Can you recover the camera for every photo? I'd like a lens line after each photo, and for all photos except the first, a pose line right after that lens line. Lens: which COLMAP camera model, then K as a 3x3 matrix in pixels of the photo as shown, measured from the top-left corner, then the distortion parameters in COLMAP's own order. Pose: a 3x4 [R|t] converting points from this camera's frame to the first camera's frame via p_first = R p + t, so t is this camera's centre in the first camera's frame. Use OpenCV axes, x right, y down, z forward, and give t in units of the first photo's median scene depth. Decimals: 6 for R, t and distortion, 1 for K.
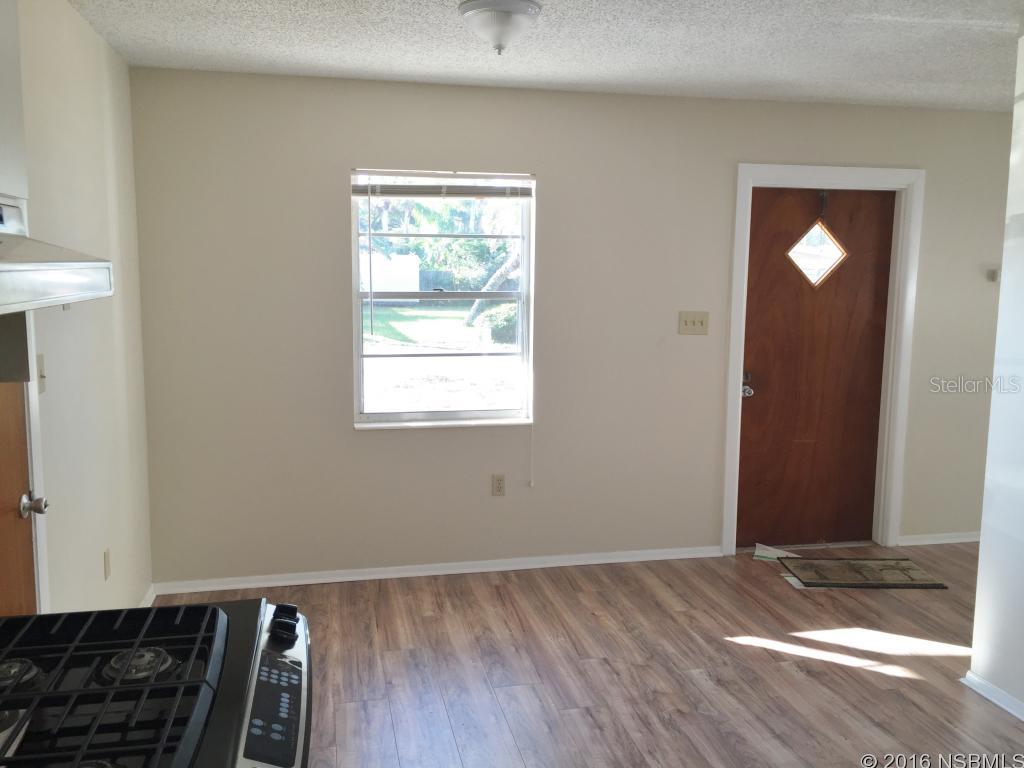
lens RADIAL K [[866.1, 0, 515.7], [0, 866.1, 385.2], [0, 0, 1]] dist [0.072228, -0.106897]
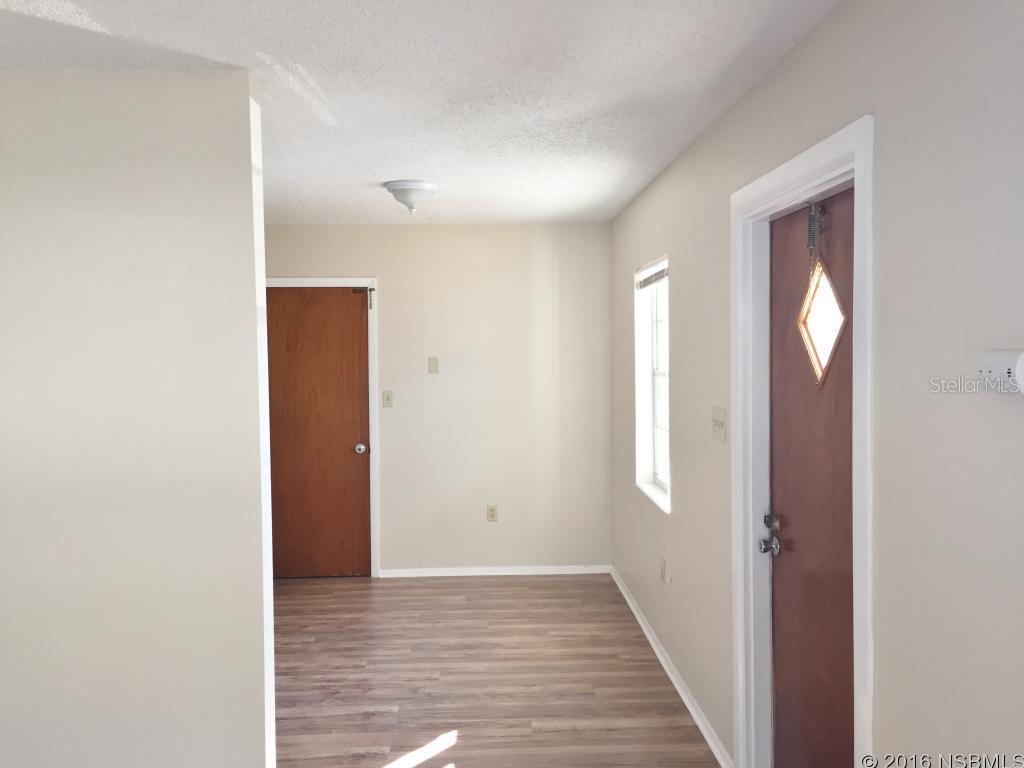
lens RADIAL K [[866.1, 0, 517.7], [0, 866.1, 386.9], [0, 0, 1]] dist [0.072228, -0.106897]
pose [[-0.174820, 0.038682, -0.983840, 1.198229], [-0.115231, 0.991557, 0.059461, -0.161517], [0.977834, 0.123764, -0.168887, 1.214970]]
